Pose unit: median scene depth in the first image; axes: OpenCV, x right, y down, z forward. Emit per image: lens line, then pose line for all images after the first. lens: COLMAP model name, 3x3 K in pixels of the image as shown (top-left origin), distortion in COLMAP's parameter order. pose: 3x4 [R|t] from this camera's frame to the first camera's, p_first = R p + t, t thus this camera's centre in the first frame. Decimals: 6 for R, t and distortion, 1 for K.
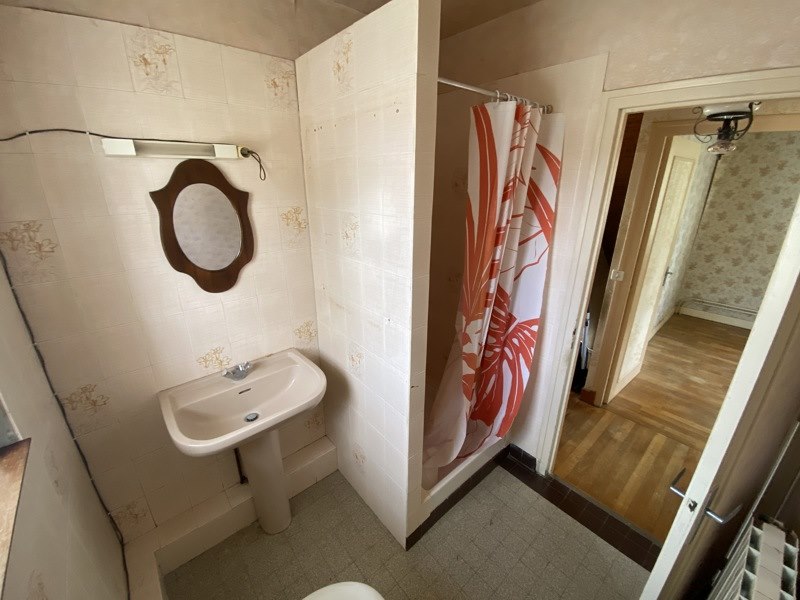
lens RADIAL K [[330.8, 0, 397.6], [0, 330.8, 298.7], [0, 0, 1]] dist [-0.029738, -0.001297]
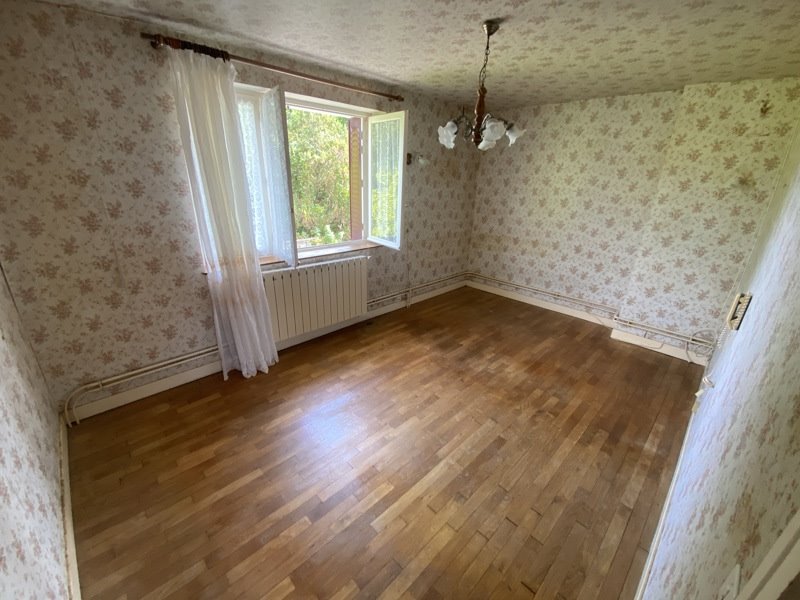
lens RADIAL K [[330.8, 0, 397.9], [0, 330.8, 301.0], [0, 0, 1]] dist [-0.029738, -0.001297]
pose [[-0.057436, -0.369076, 0.927623, 0.520243], [0.300297, 0.879740, 0.368618, -0.176353], [-0.952115, 0.299734, 0.060304, 0.502954]]
